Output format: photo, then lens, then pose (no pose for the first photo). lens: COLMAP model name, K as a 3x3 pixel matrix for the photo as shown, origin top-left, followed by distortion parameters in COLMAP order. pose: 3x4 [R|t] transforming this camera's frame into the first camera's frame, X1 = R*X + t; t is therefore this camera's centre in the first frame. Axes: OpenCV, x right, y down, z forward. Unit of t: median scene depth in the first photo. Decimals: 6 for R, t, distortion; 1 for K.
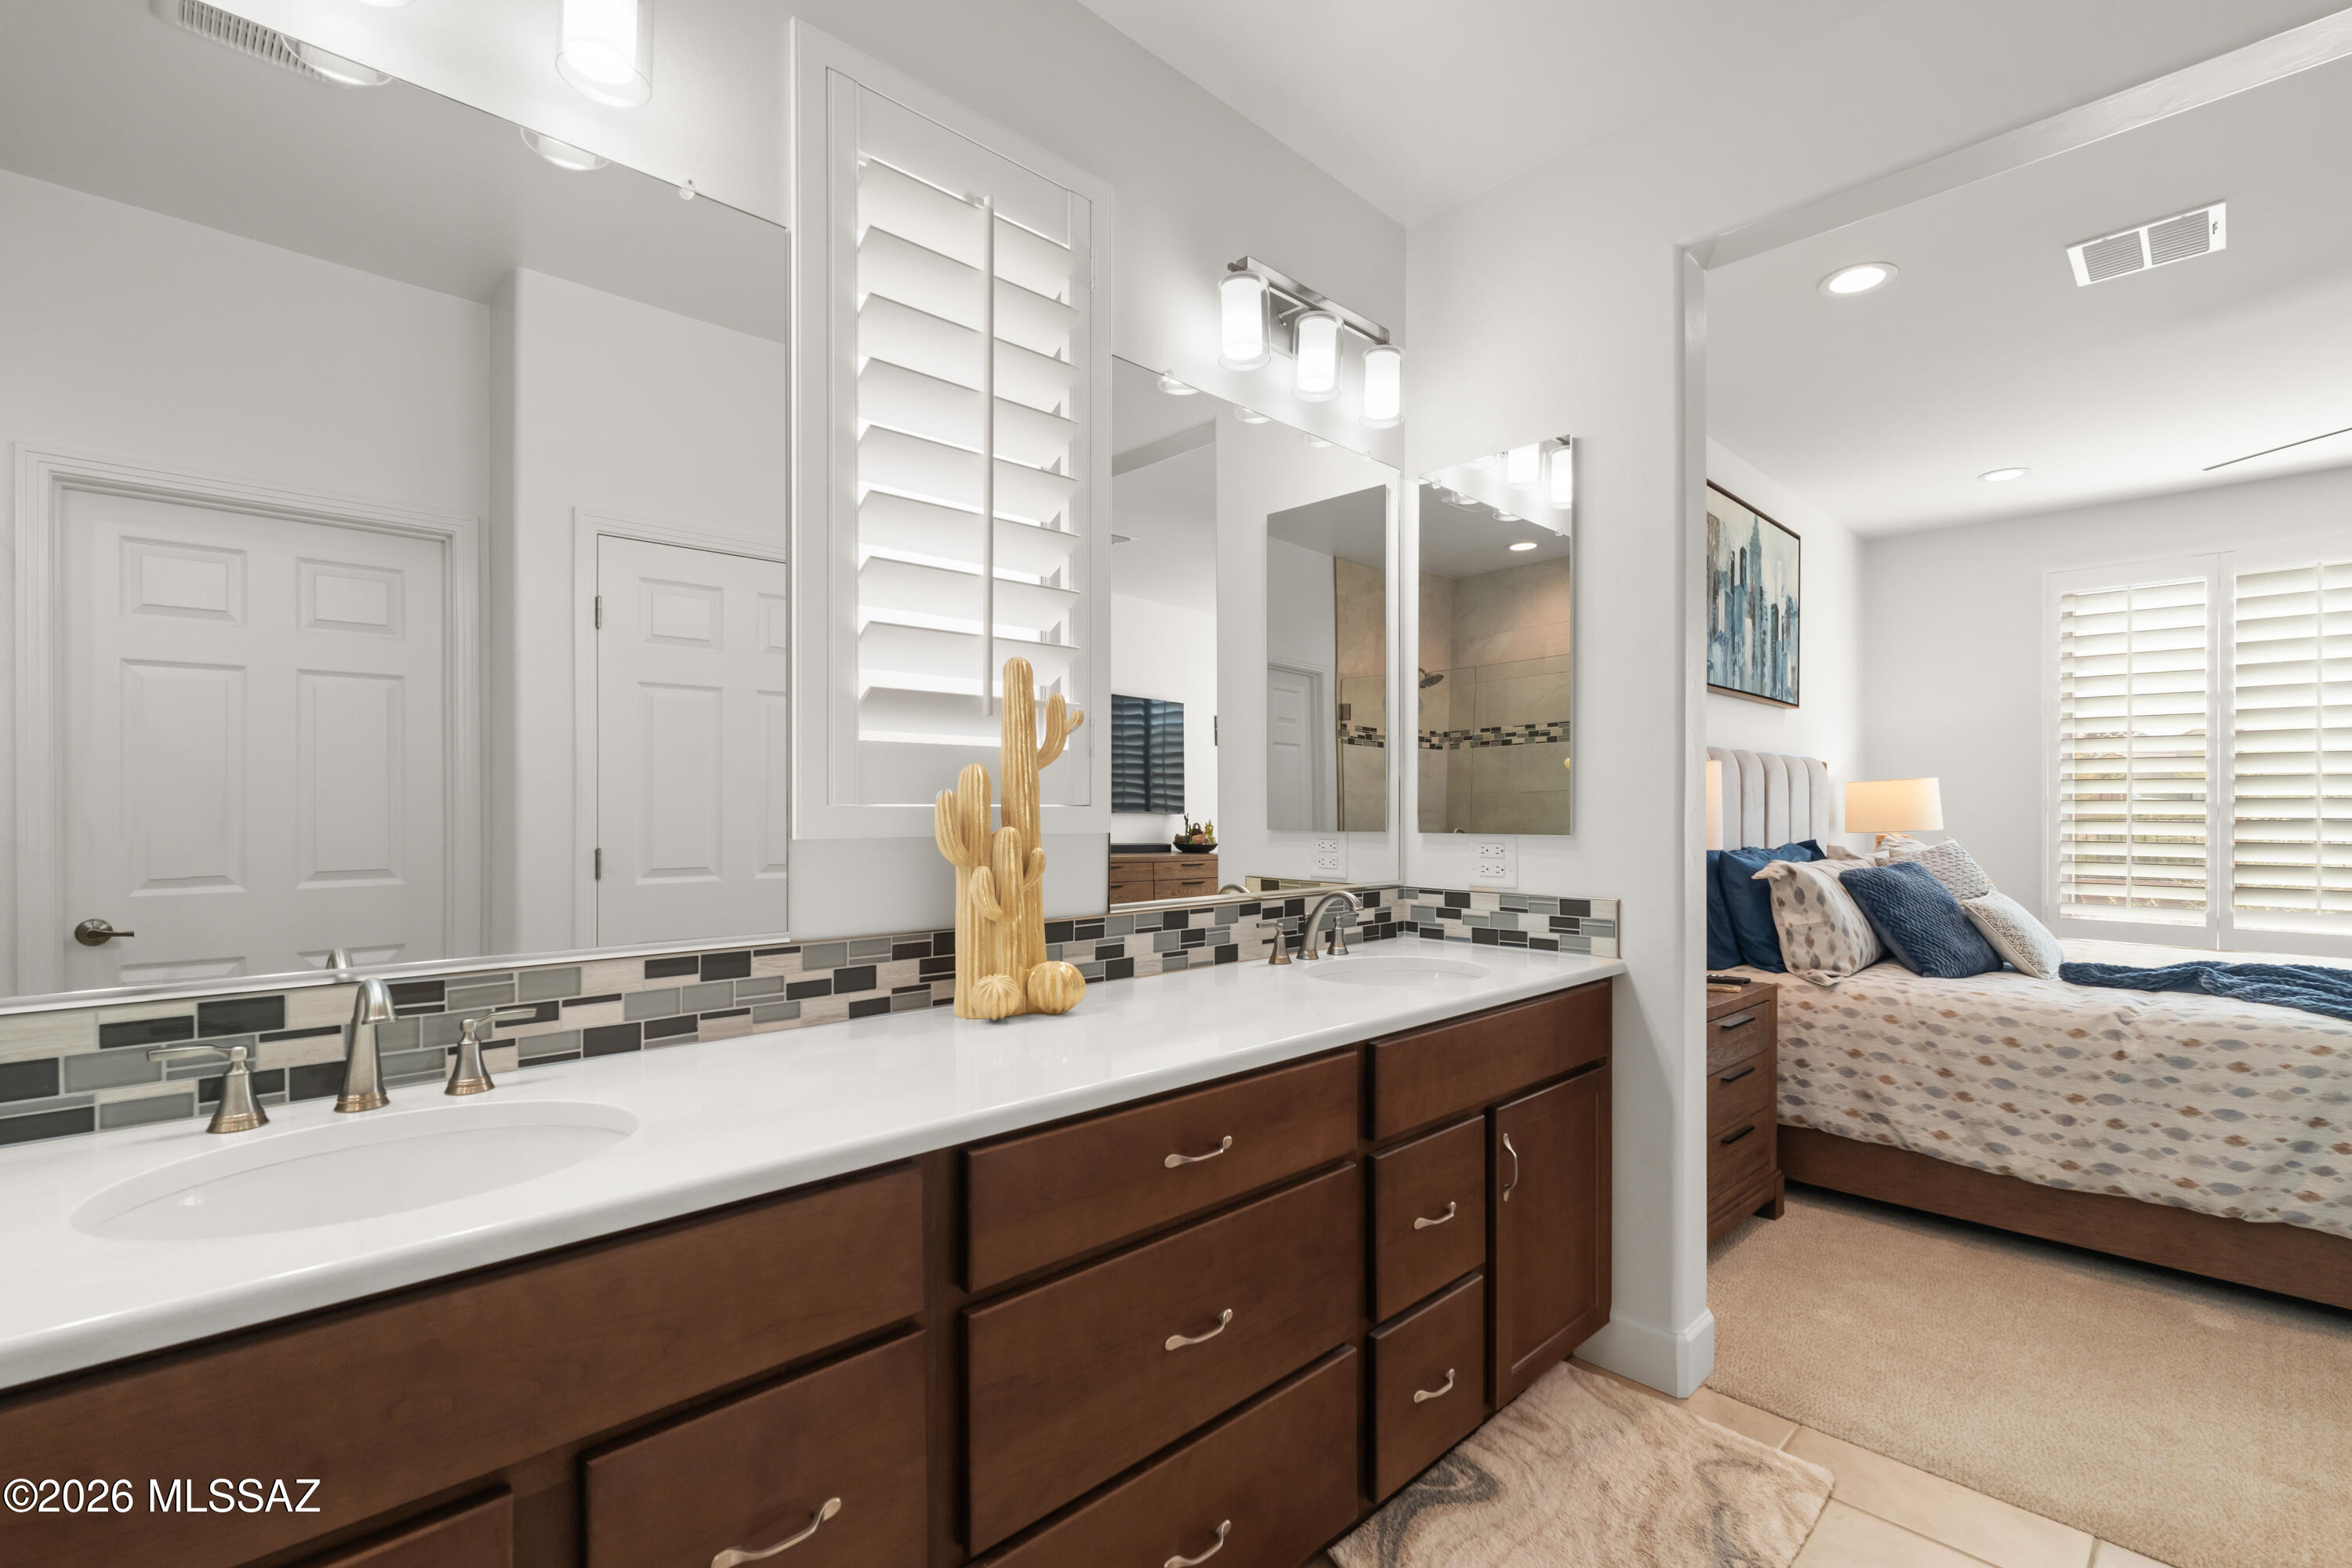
lens RADIAL K [[1038.5, 0, 1176.9], [0, 1038.5, 814.9], [0, 0, 1]] dist [-0.005409, 0.001313]
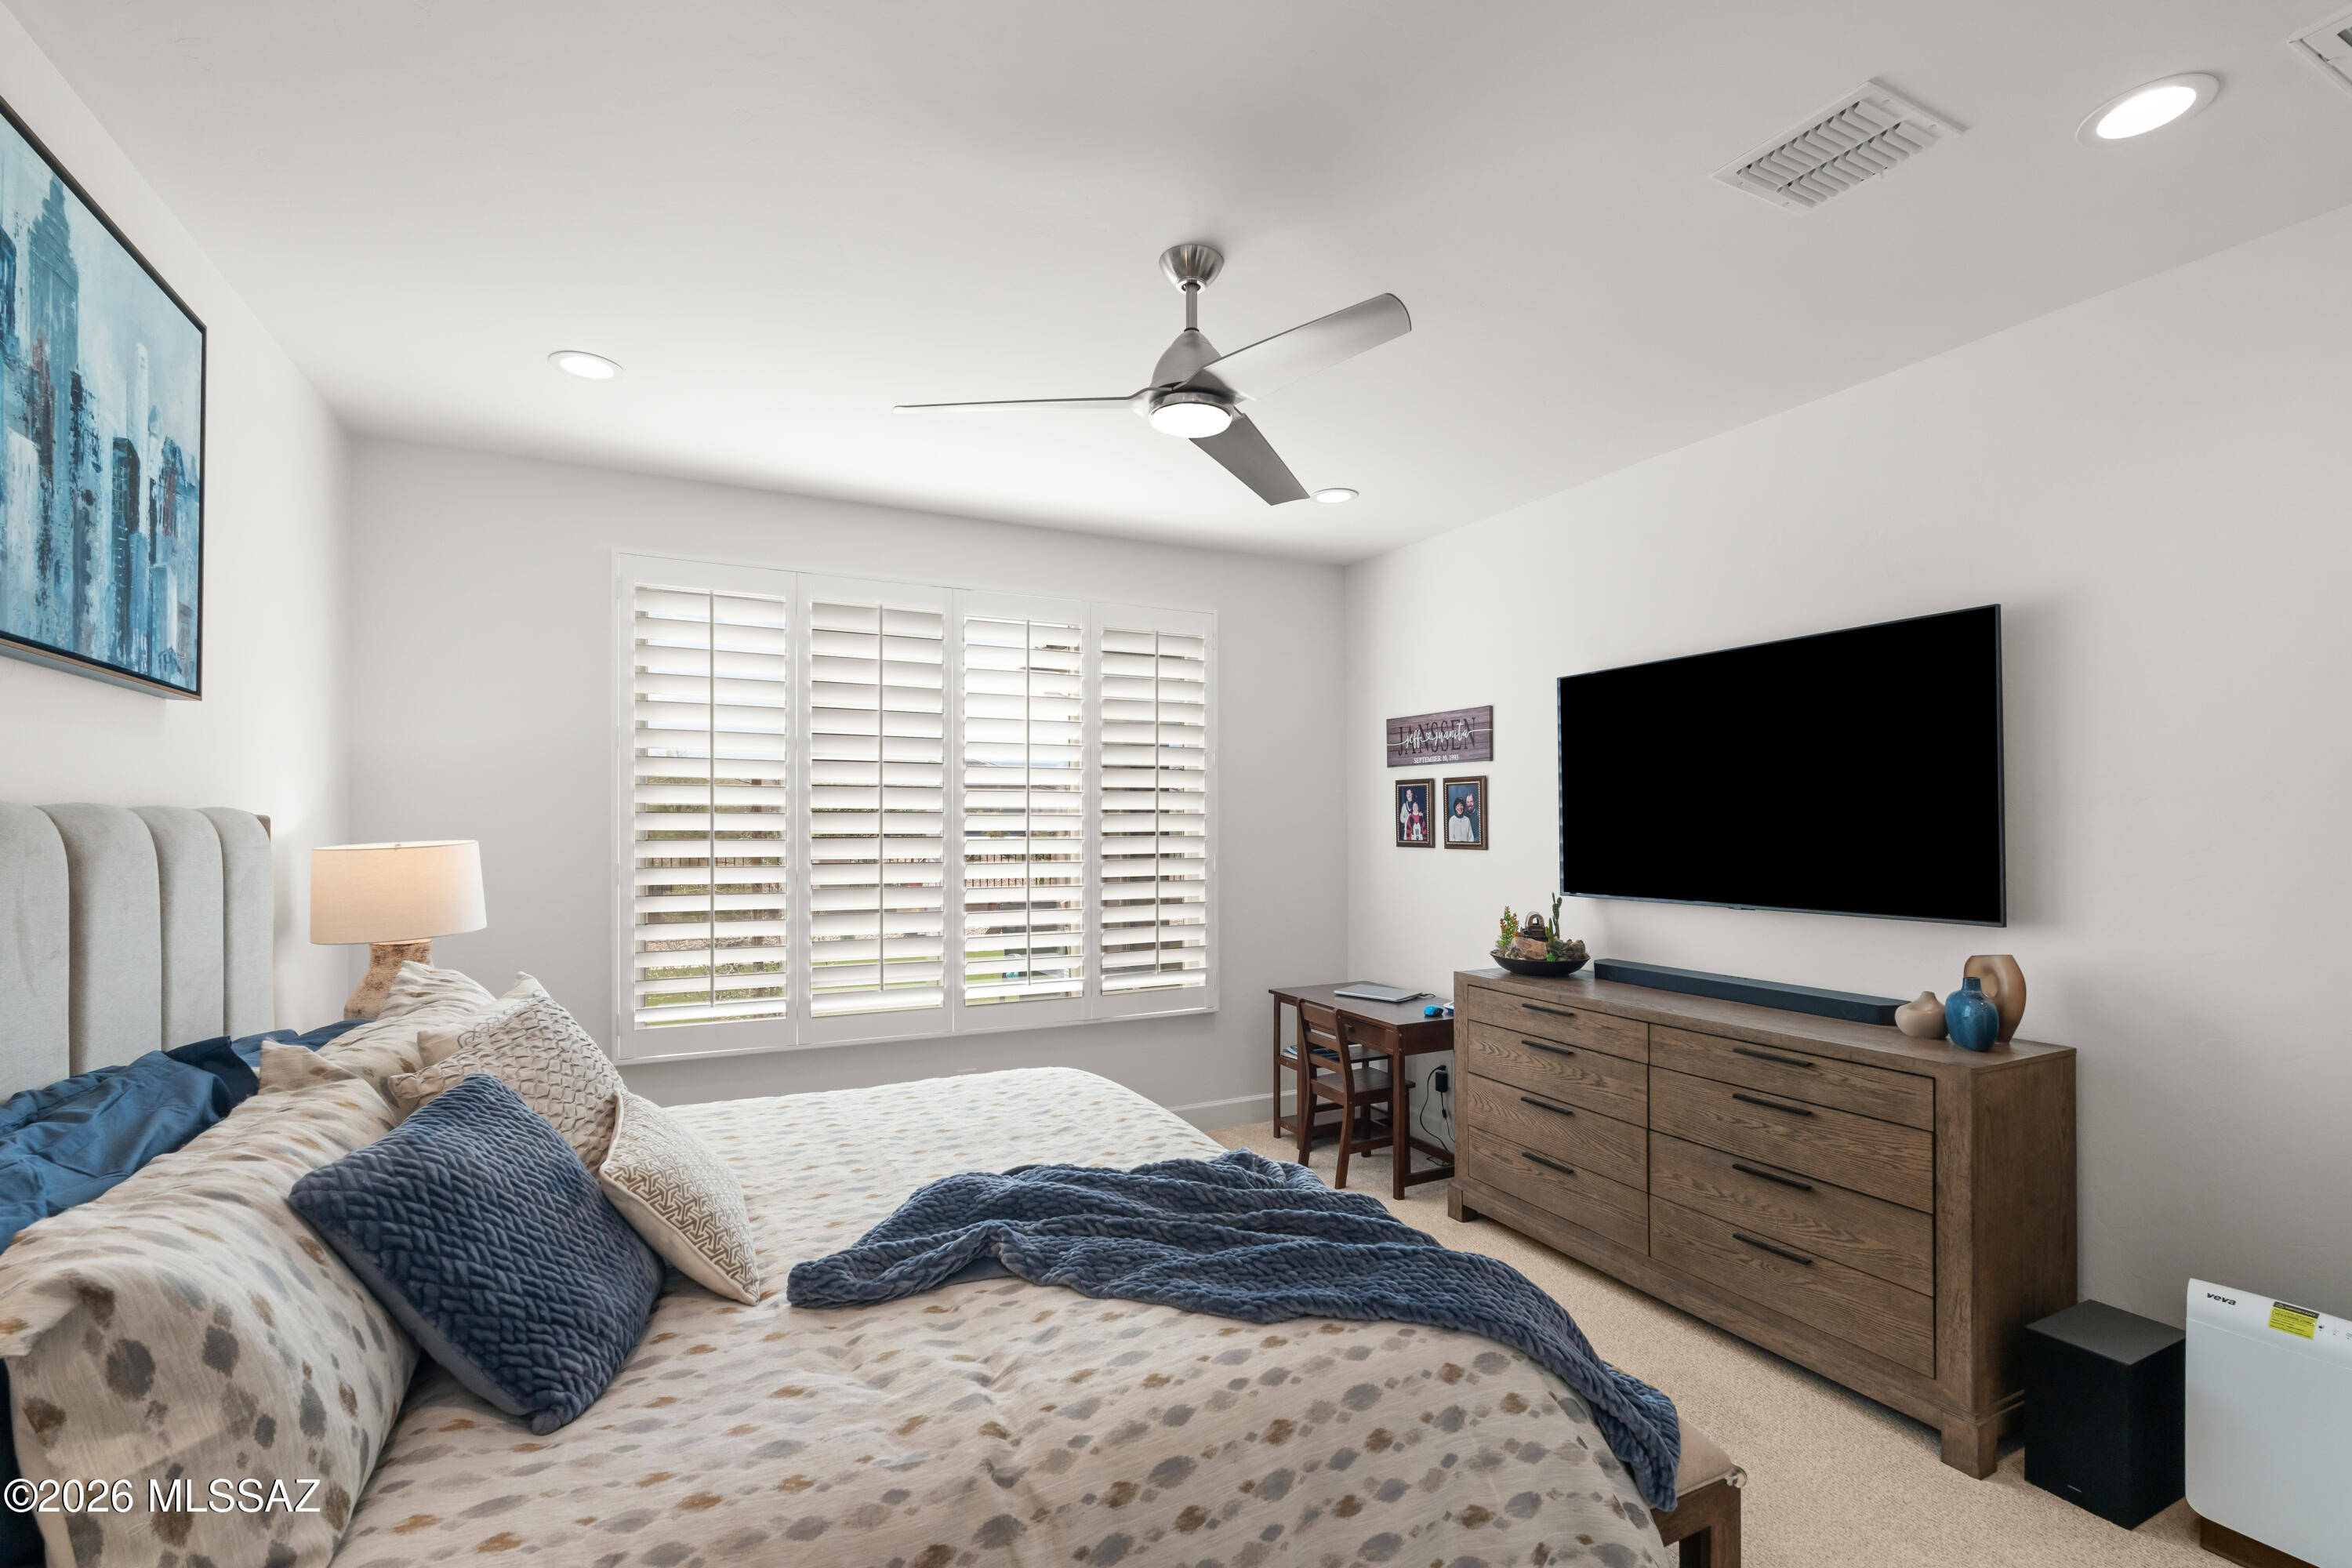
lens RADIAL K [[1038.5, 0, 1169.0], [0, 1038.5, 814.2], [0, 0, 1]] dist [-0.005409, 0.001313]
pose [[0.300981, 0.006882, 0.953605, 0.317091], [0.006520, 0.999936, -0.009274, -0.048845], [-0.953608, 0.009008, 0.300917, 0.491759]]
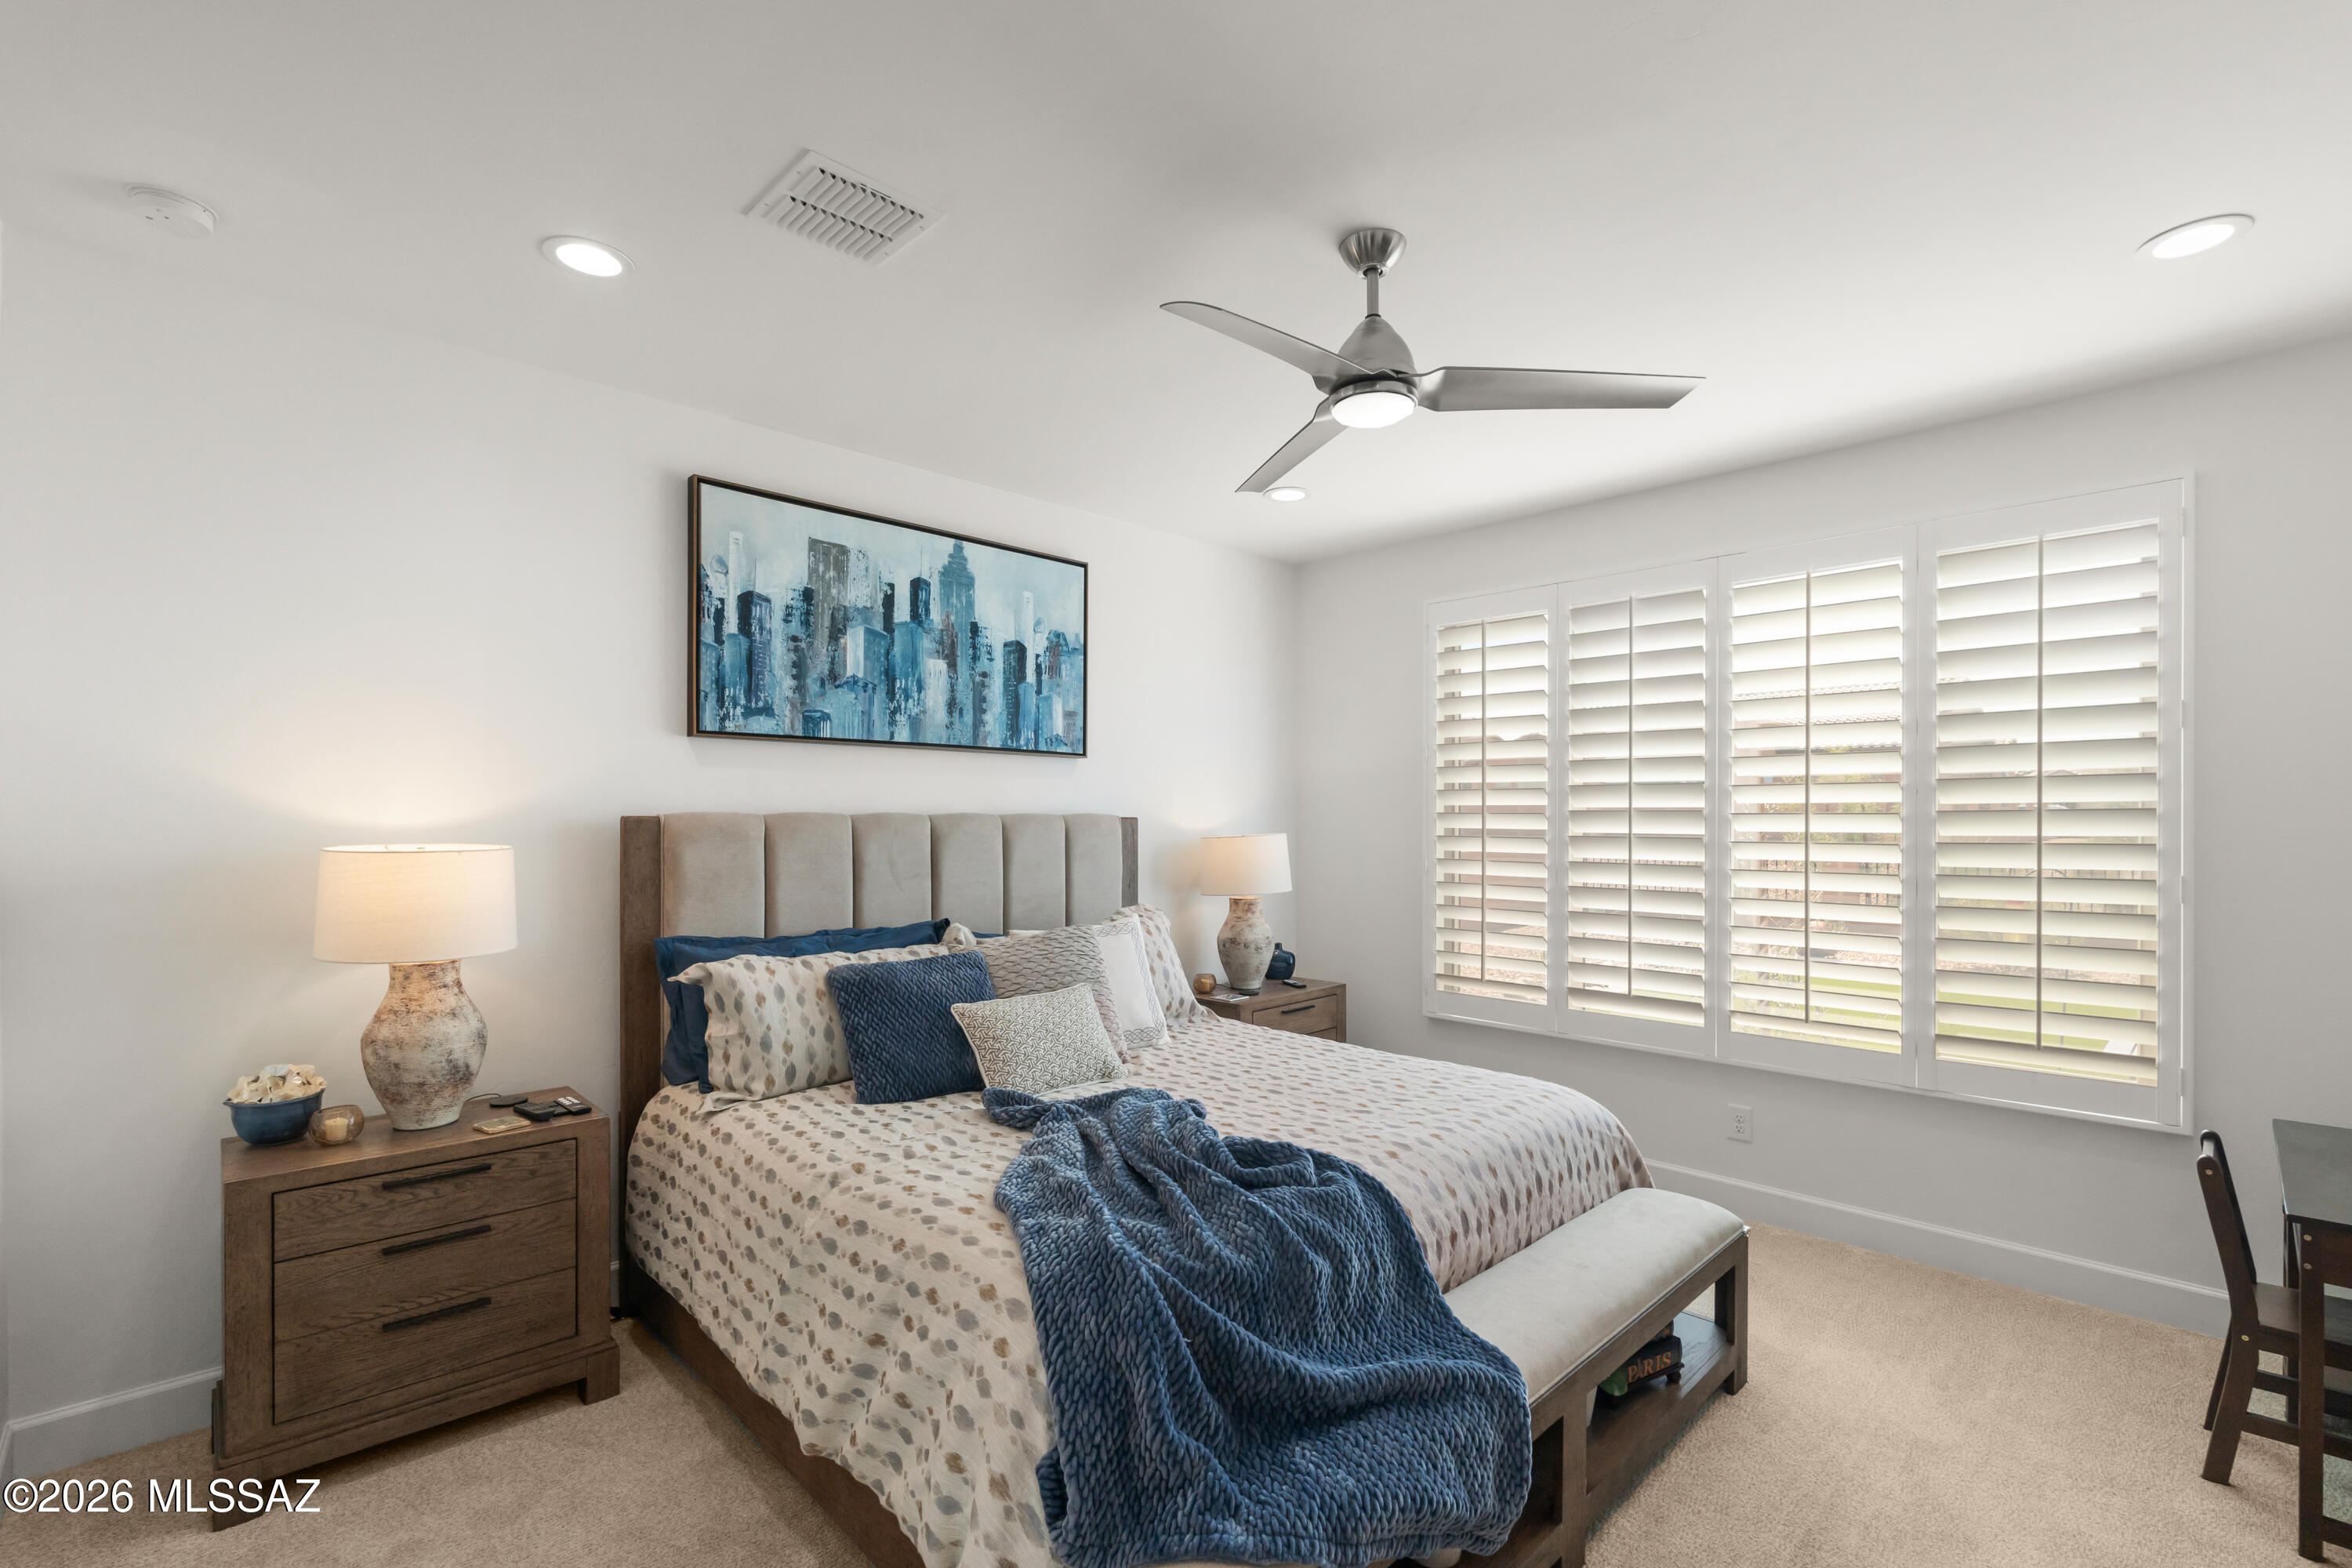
lens RADIAL K [[1038.5, 0, 1178.4], [0, 1038.5, 827.4], [0, 0, 1]] dist [-0.005409, 0.001313]
pose [[0.999933, 0.001186, 0.011525, 0.722733], [-0.001187, 0.999999, 0.000050, -0.047067], [-0.011525, -0.000063, 0.999934, 0.122222]]
